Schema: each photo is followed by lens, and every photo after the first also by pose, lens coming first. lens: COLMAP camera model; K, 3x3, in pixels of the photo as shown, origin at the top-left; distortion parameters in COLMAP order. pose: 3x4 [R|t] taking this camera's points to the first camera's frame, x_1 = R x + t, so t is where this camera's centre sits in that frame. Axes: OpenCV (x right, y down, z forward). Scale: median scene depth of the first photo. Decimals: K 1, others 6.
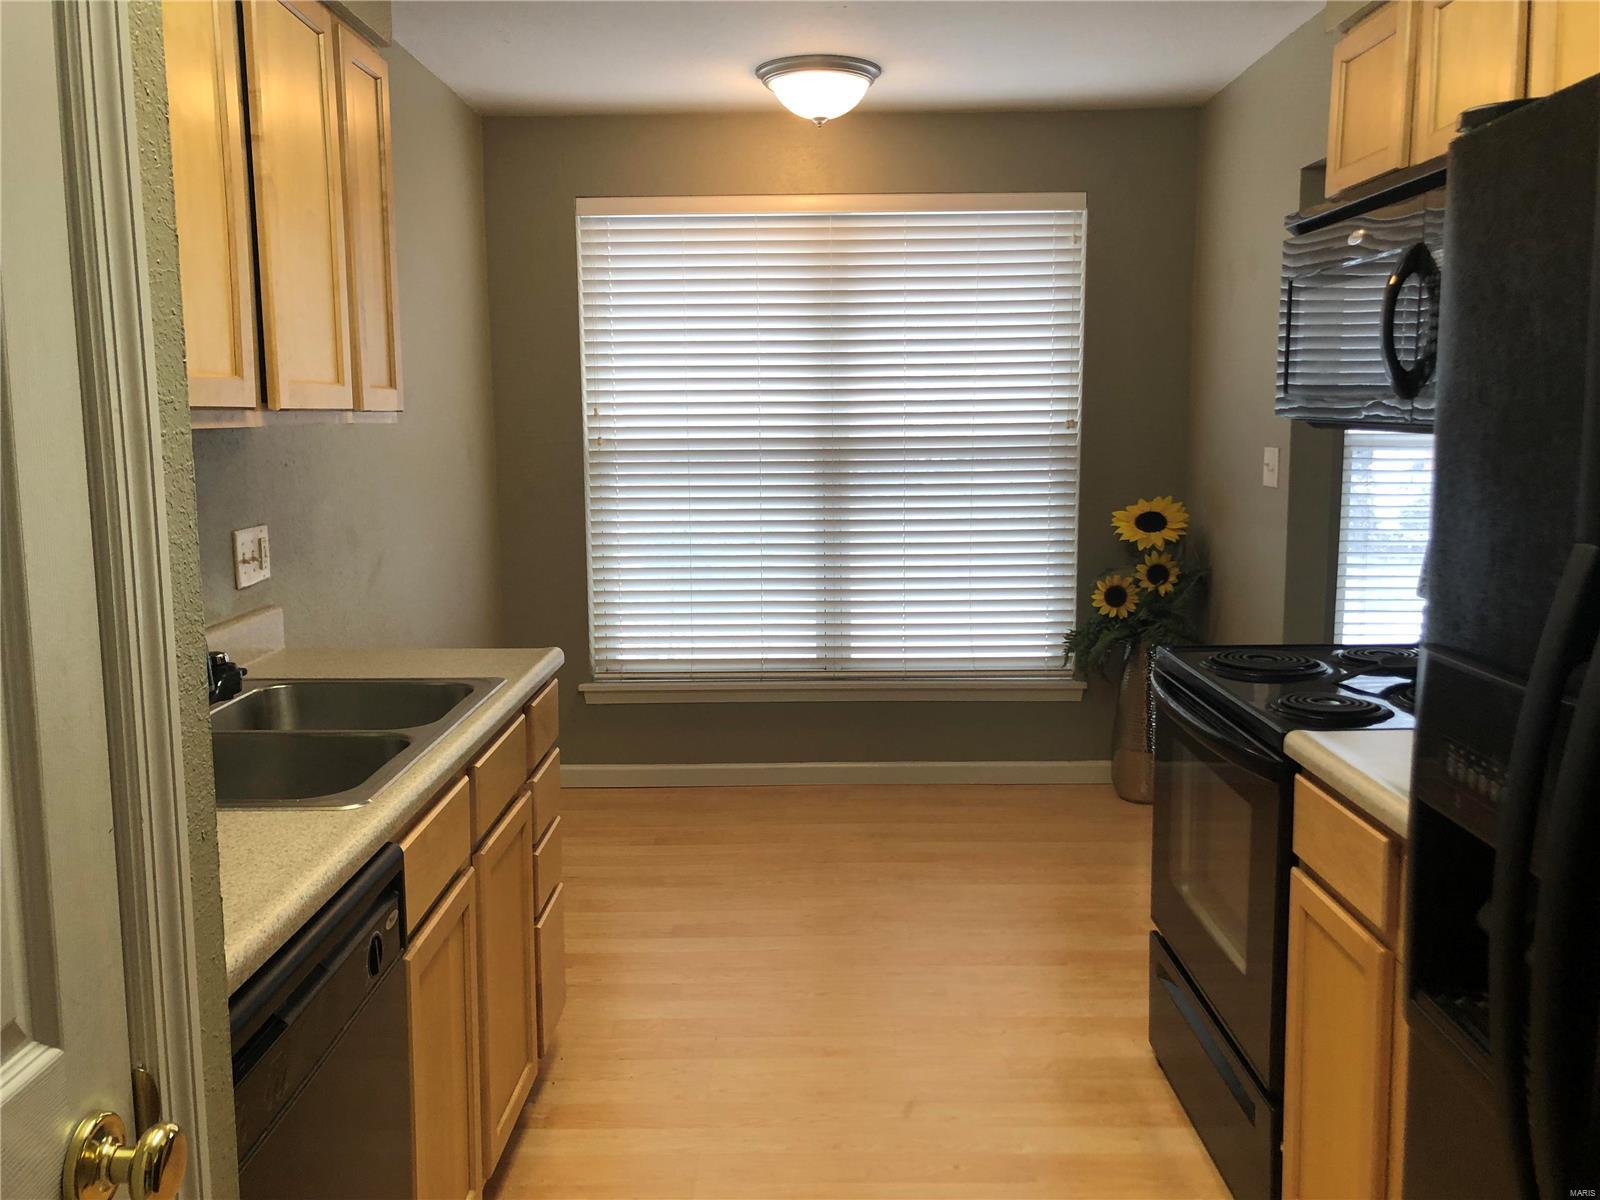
lens RADIAL K [[1298.0, 0, 801.3], [0, 1298.0, 588.1], [0, 0, 1]] dist [0.028307, -0.041436]
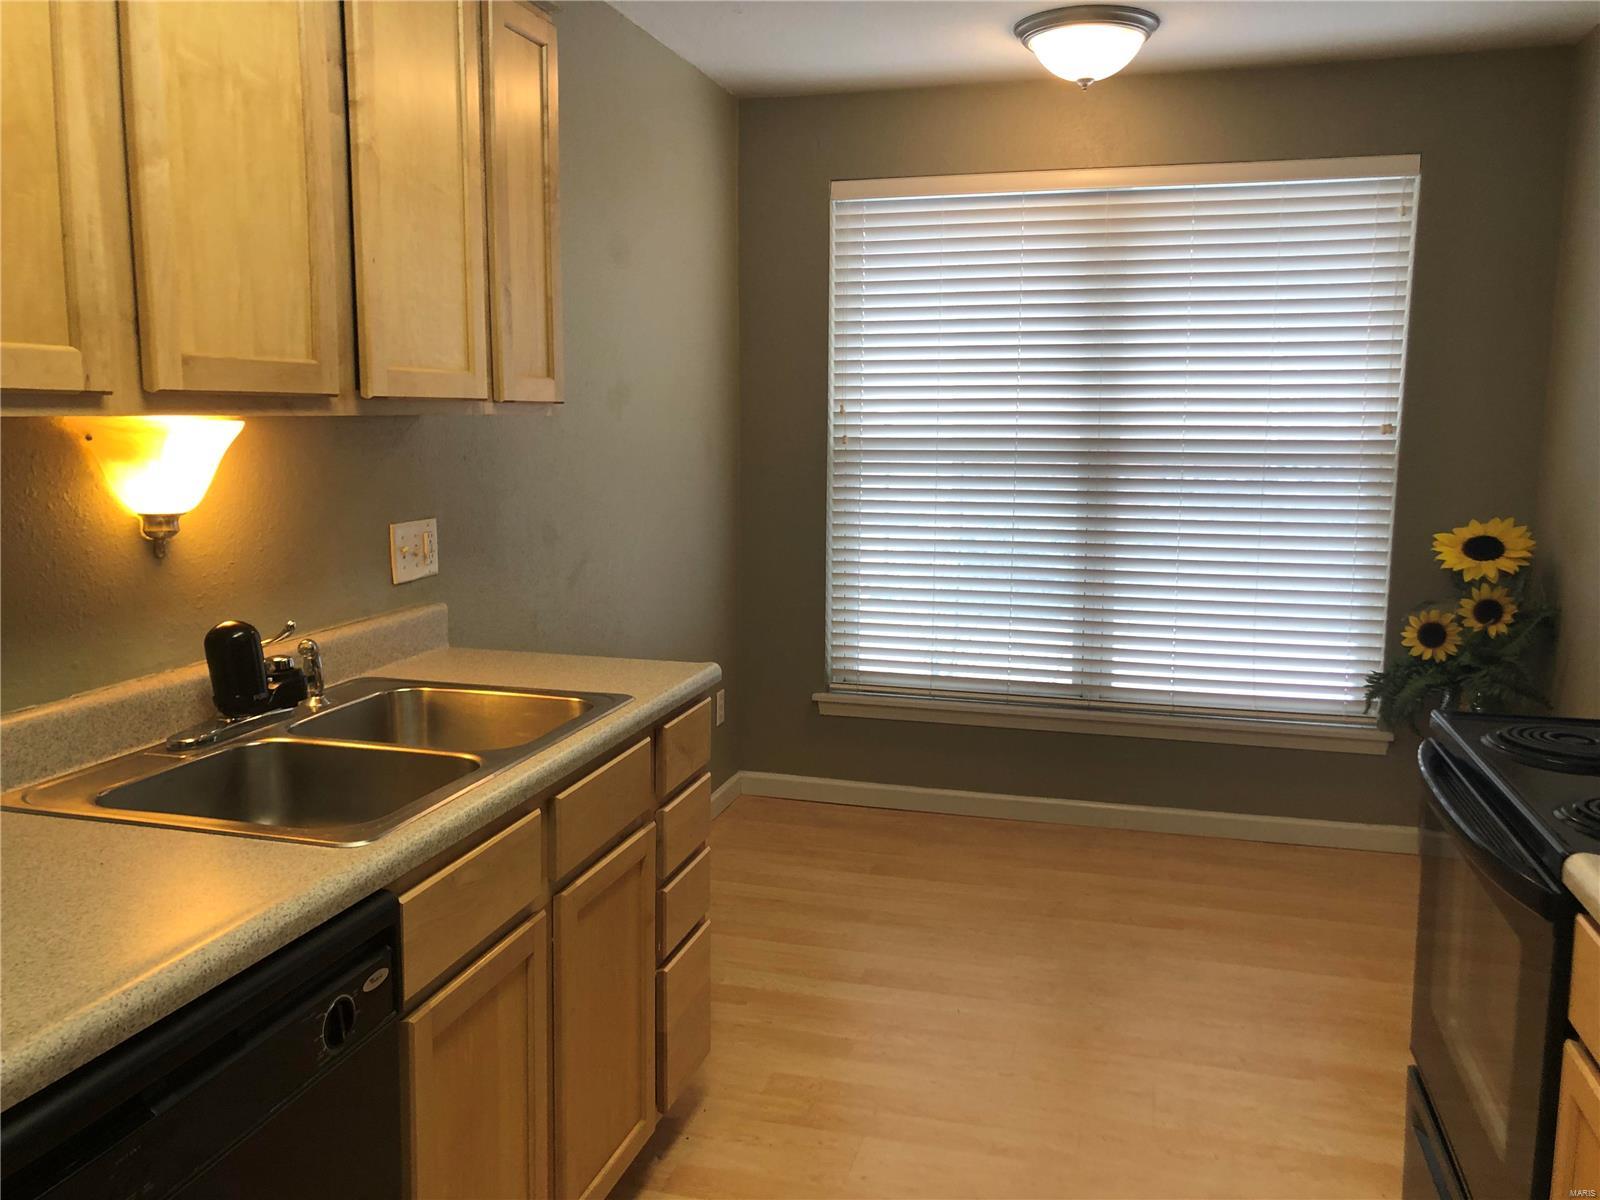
lens RADIAL K [[1298.0, 0, 789.5], [0, 1298.0, 591.7], [0, 0, 1]] dist [0.028307, -0.041436]
pose [[0.964508, 0.048985, -0.259472, 0.063198], [-0.048260, 0.998793, 0.009165, -0.010143], [0.259608, 0.003682, 0.965707, 0.086125]]
